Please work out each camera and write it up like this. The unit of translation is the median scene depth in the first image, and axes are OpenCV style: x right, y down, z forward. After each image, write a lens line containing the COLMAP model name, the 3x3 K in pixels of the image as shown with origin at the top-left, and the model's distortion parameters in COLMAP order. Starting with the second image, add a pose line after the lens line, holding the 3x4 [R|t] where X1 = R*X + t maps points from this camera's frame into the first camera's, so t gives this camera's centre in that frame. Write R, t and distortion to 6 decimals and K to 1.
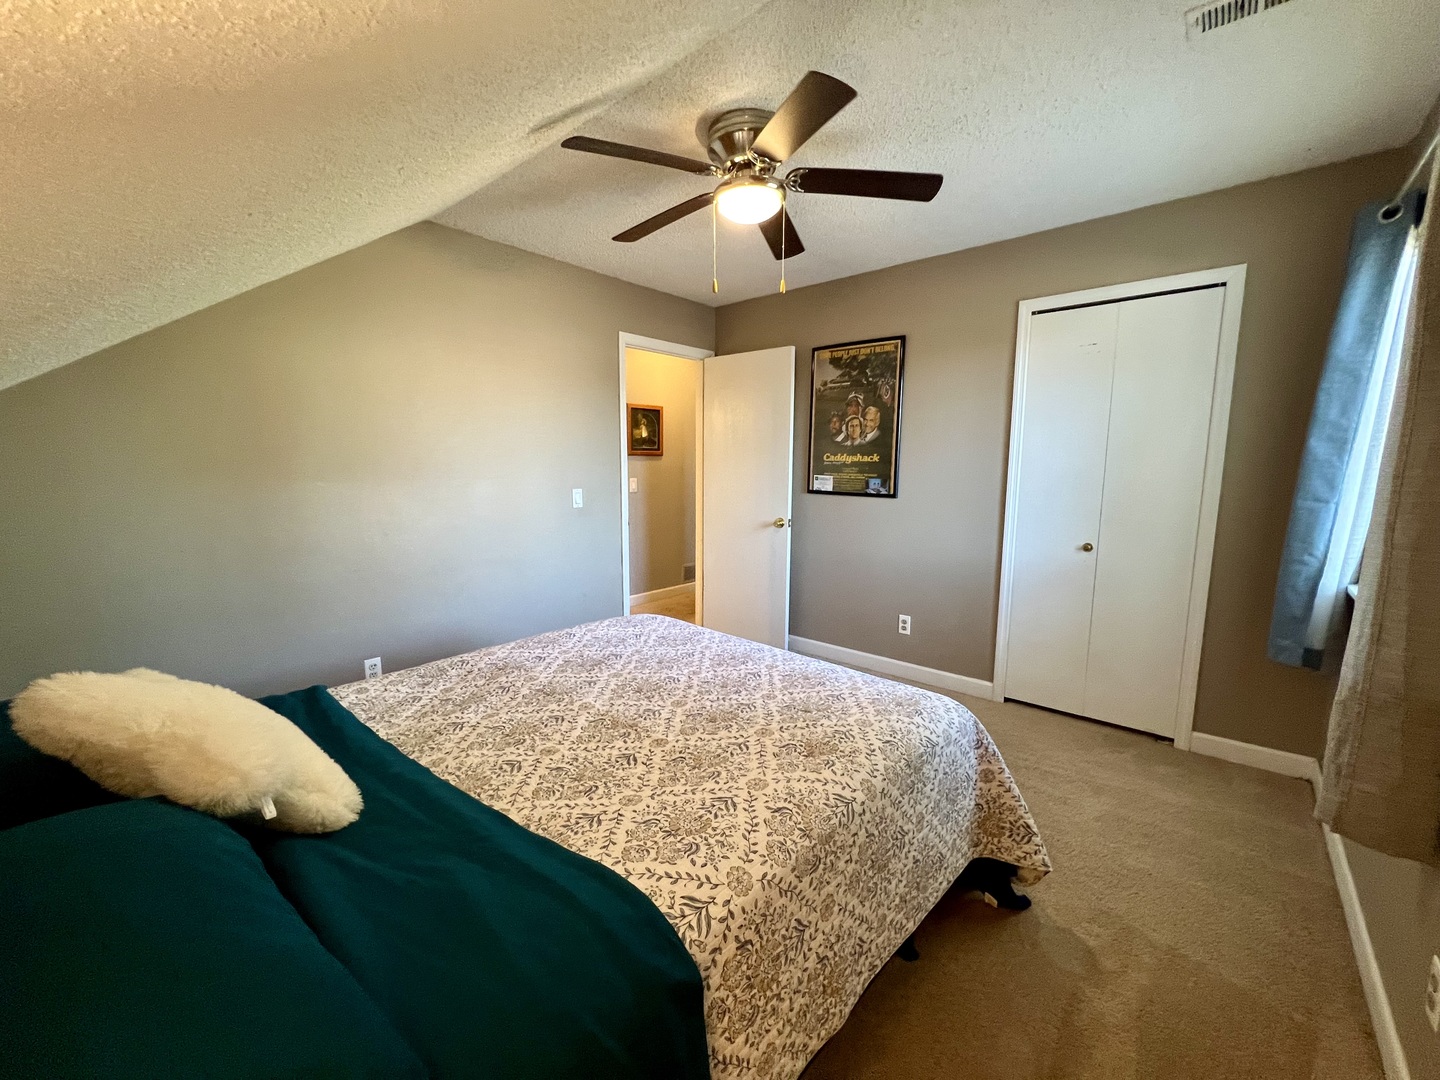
lens RADIAL K [[577.2, 0, 721.0], [0, 577.2, 540.3], [0, 0, 1]] dist [-0.003287, 0.000526]
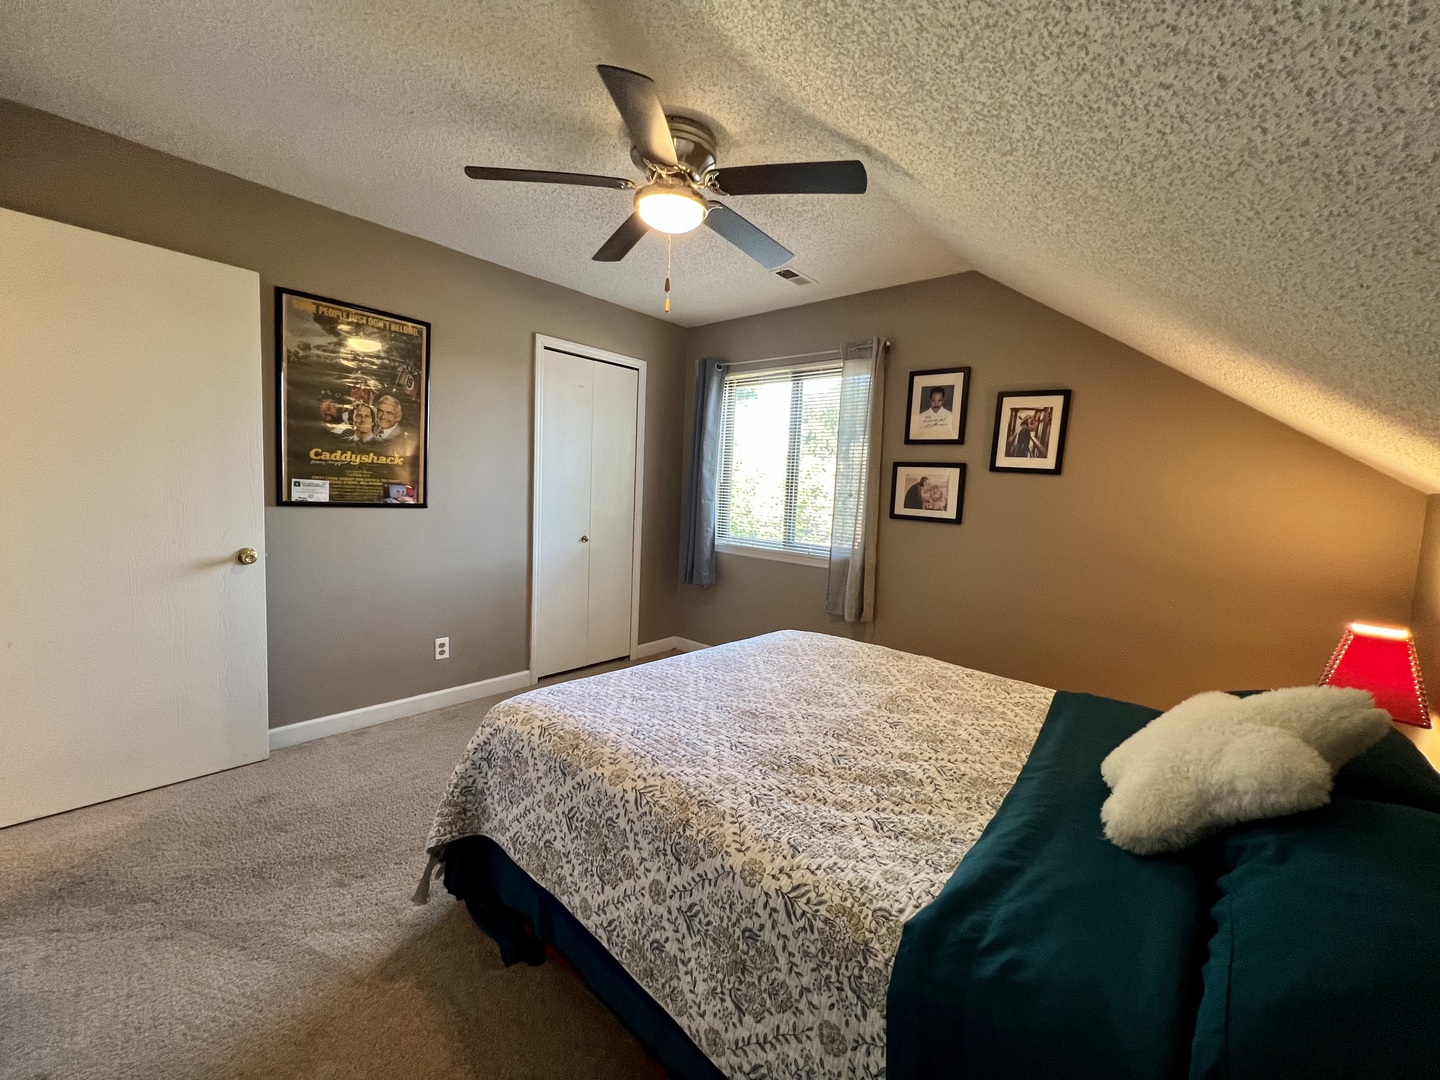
lens RADIAL K [[577.2, 0, 721.1], [0, 577.2, 542.1], [0, 0, 1]] dist [-0.003287, 0.000526]
pose [[0.001211, -0.097362, 0.995248, -0.554295], [0.086655, 0.991516, 0.096891, -0.066336], [-0.996238, 0.086126, 0.009638, 0.542352]]
